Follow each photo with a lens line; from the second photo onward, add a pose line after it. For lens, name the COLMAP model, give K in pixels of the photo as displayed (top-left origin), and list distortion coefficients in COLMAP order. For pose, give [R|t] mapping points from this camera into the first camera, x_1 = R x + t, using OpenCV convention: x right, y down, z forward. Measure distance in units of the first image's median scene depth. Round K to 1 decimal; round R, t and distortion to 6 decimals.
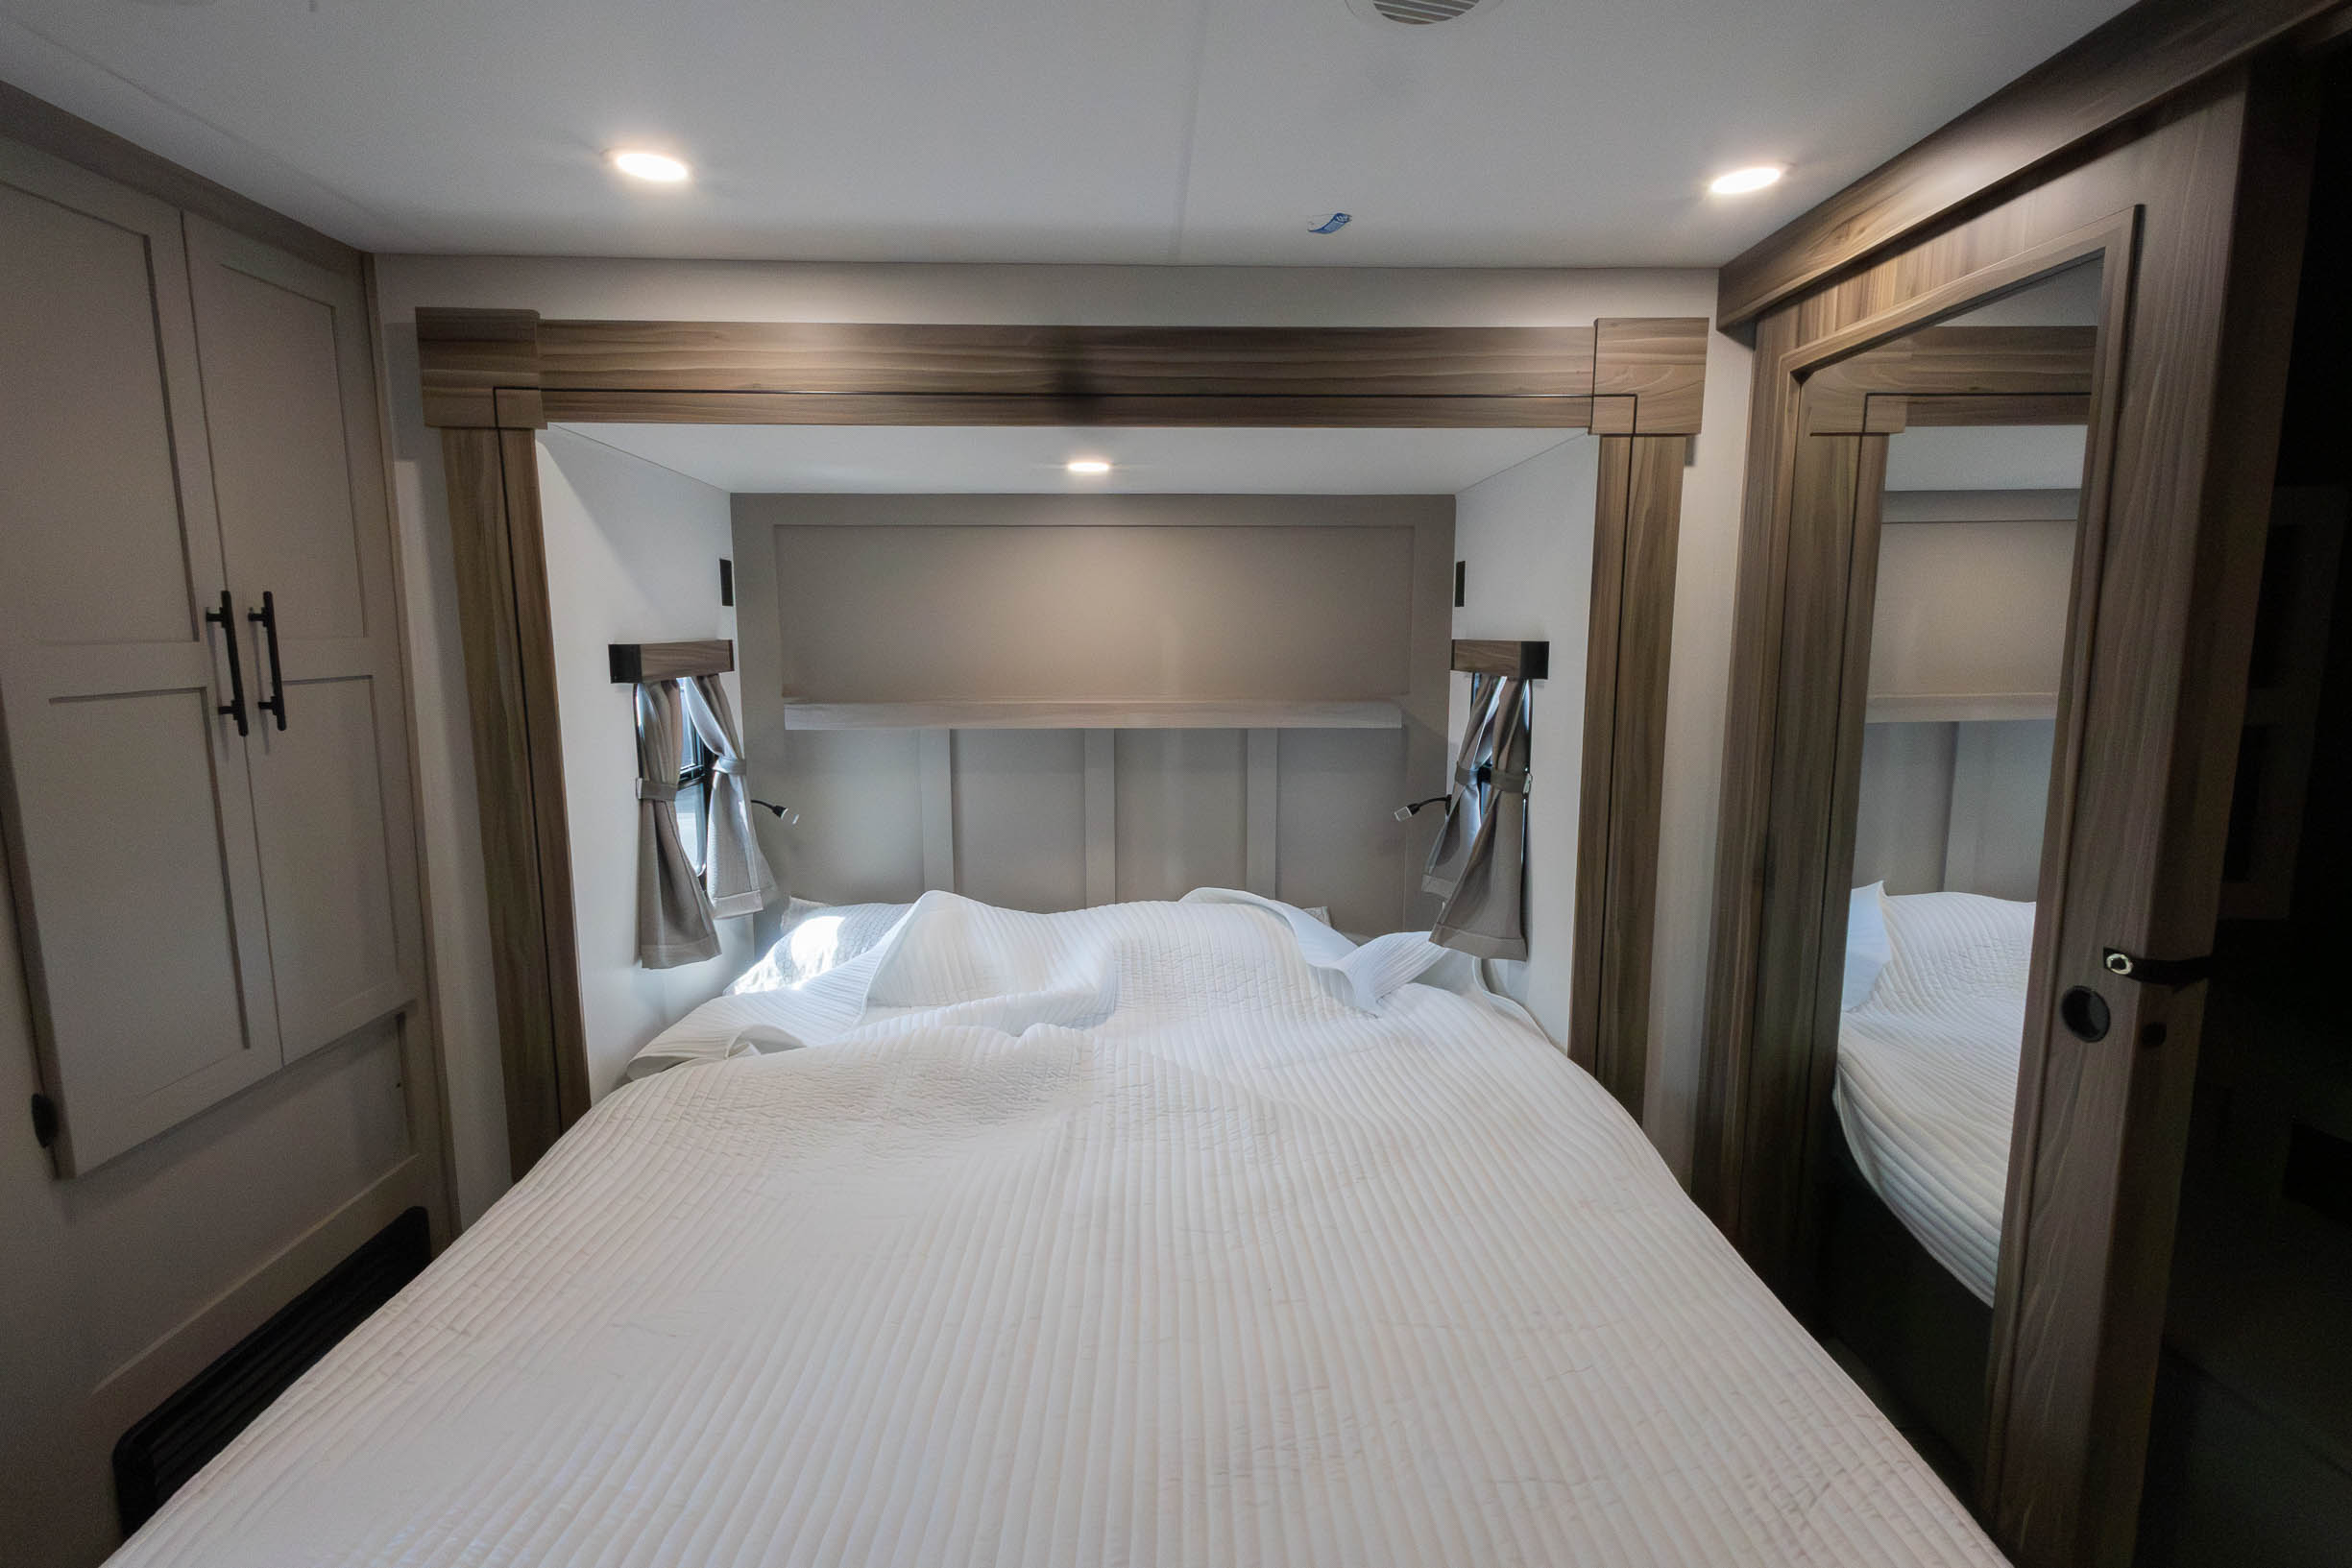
lens RADIAL K [[1080.3, 0, 1174.9], [0, 1080.3, 785.6], [0, 0, 1]] dist [0.012192, -0.005131]
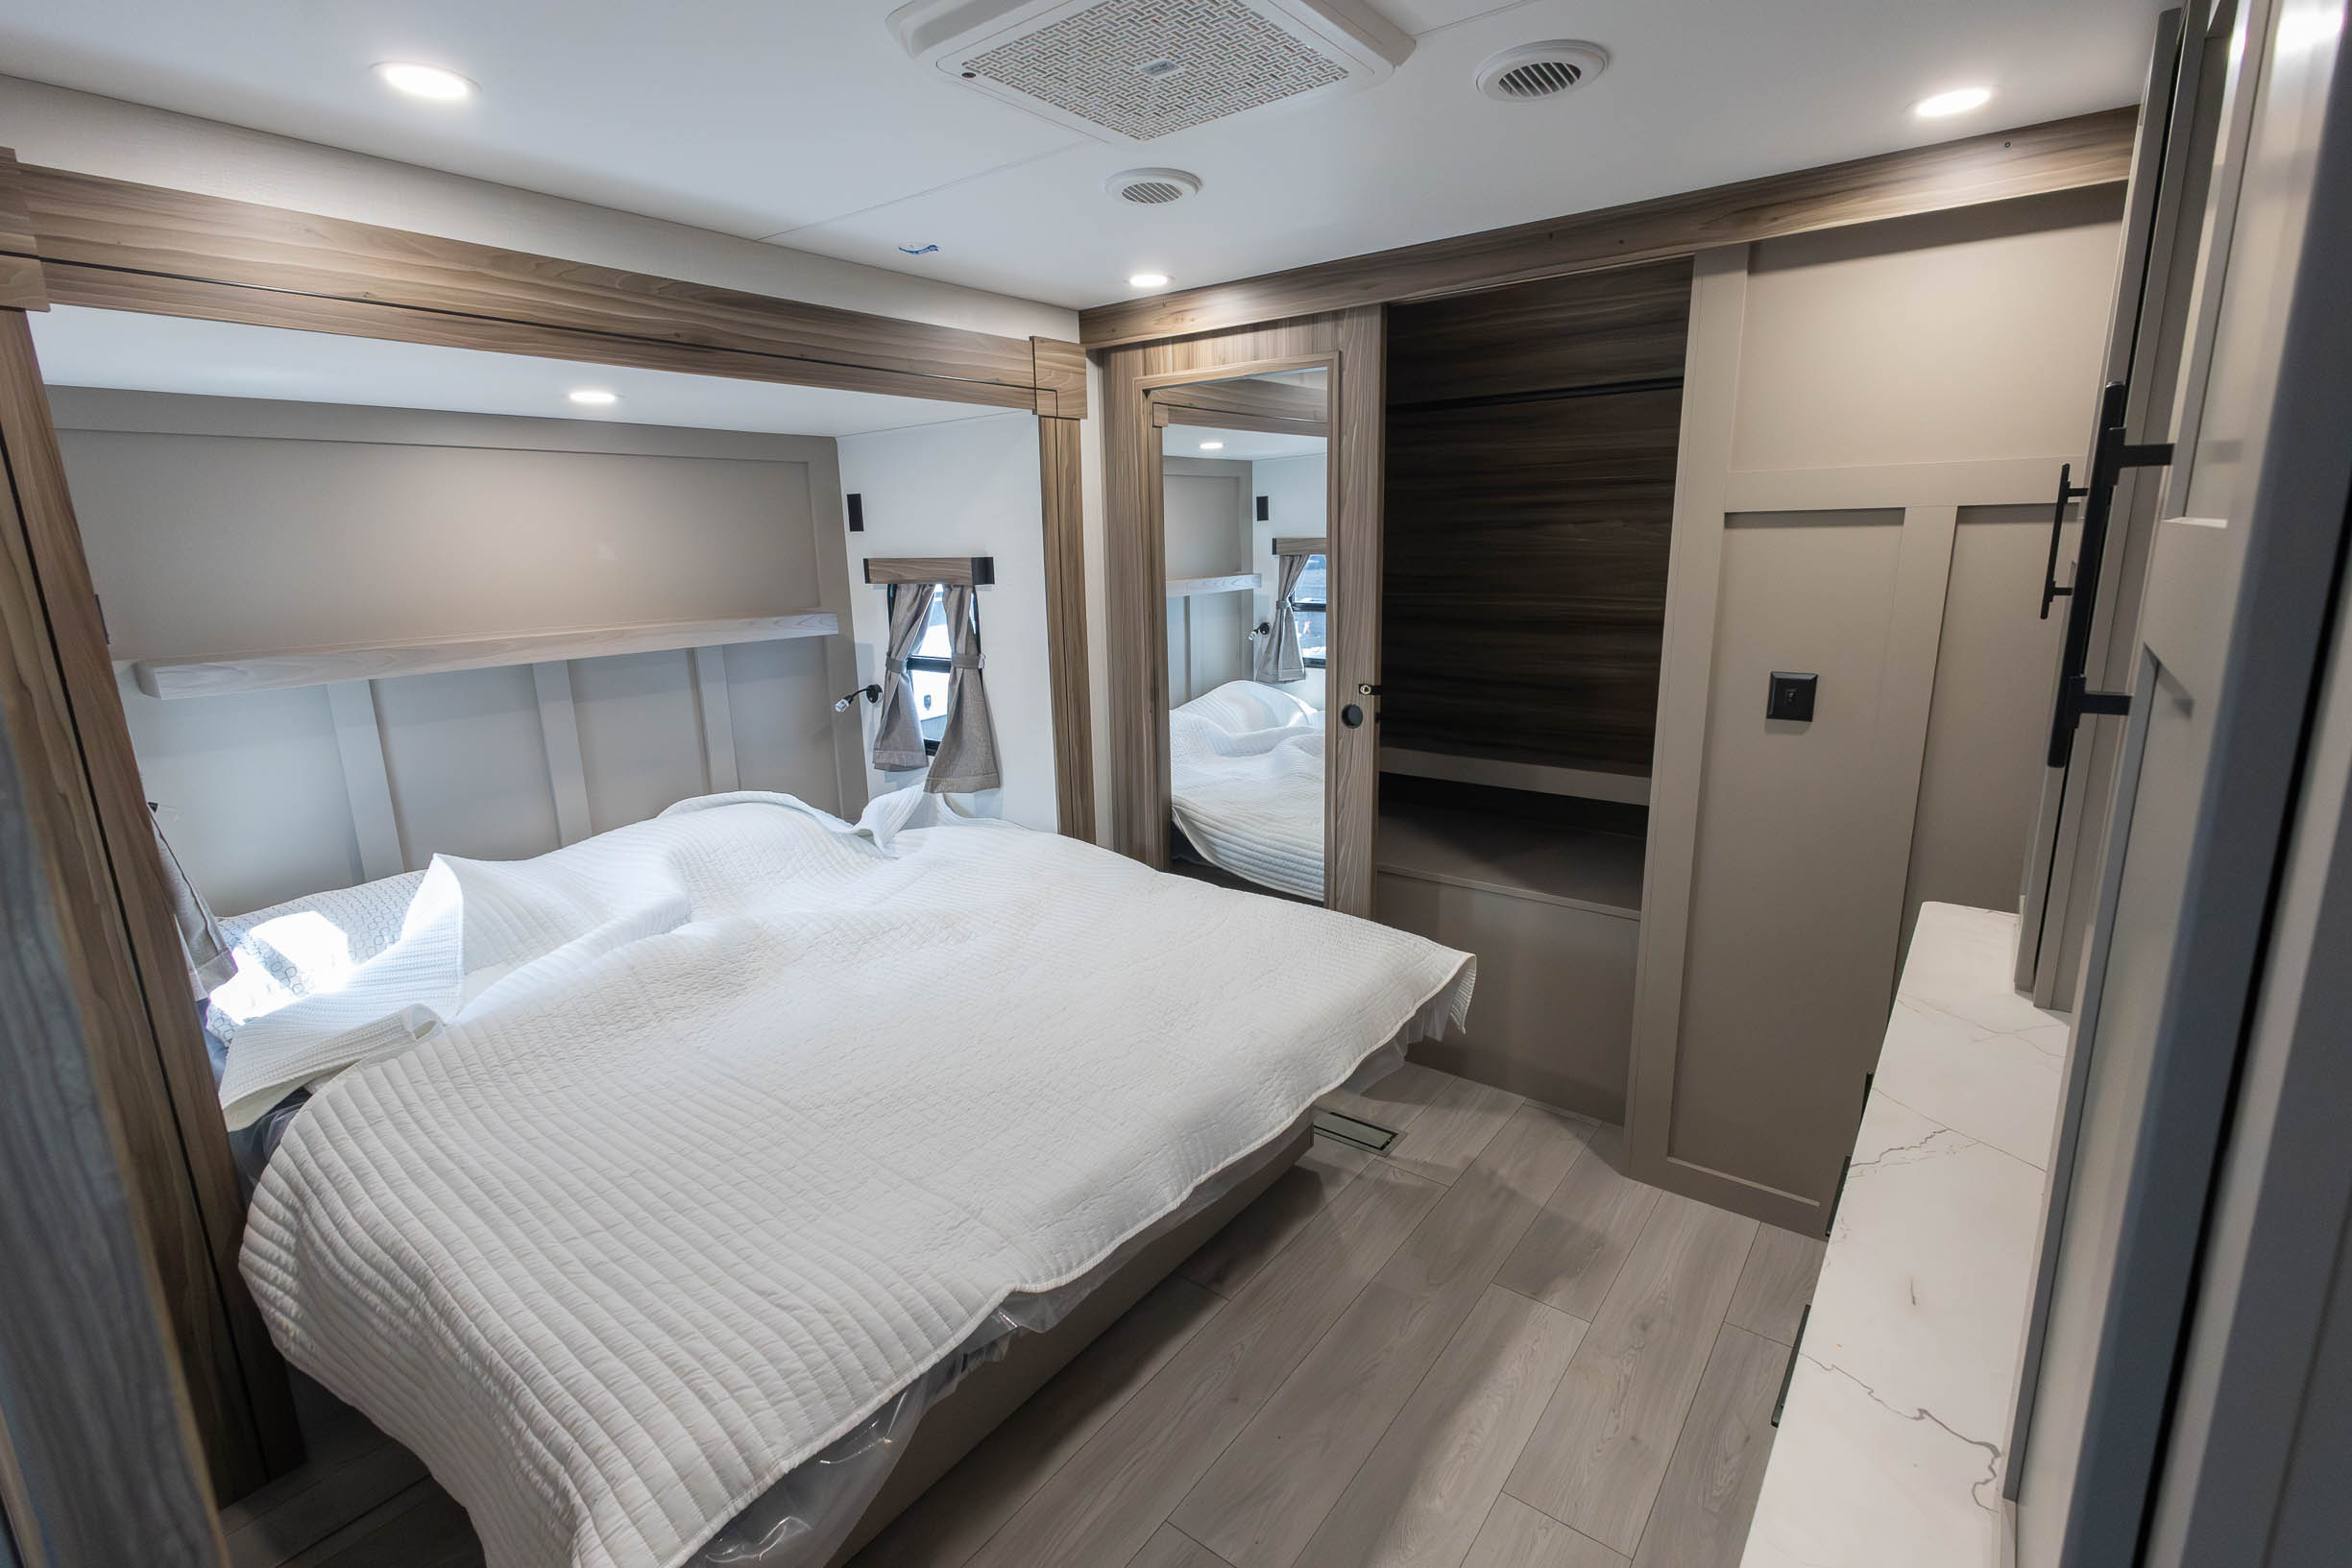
lens RADIAL K [[1080.3, 0, 1179.6], [0, 1080.3, 782.2], [0, 0, 1]] dist [0.012192, -0.005131]
pose [[0.624367, -0.186994, 0.758419, -0.611960], [0.133494, 0.982184, 0.132266, 0.000959], [-0.769640, 0.018662, 0.638206, -0.079578]]
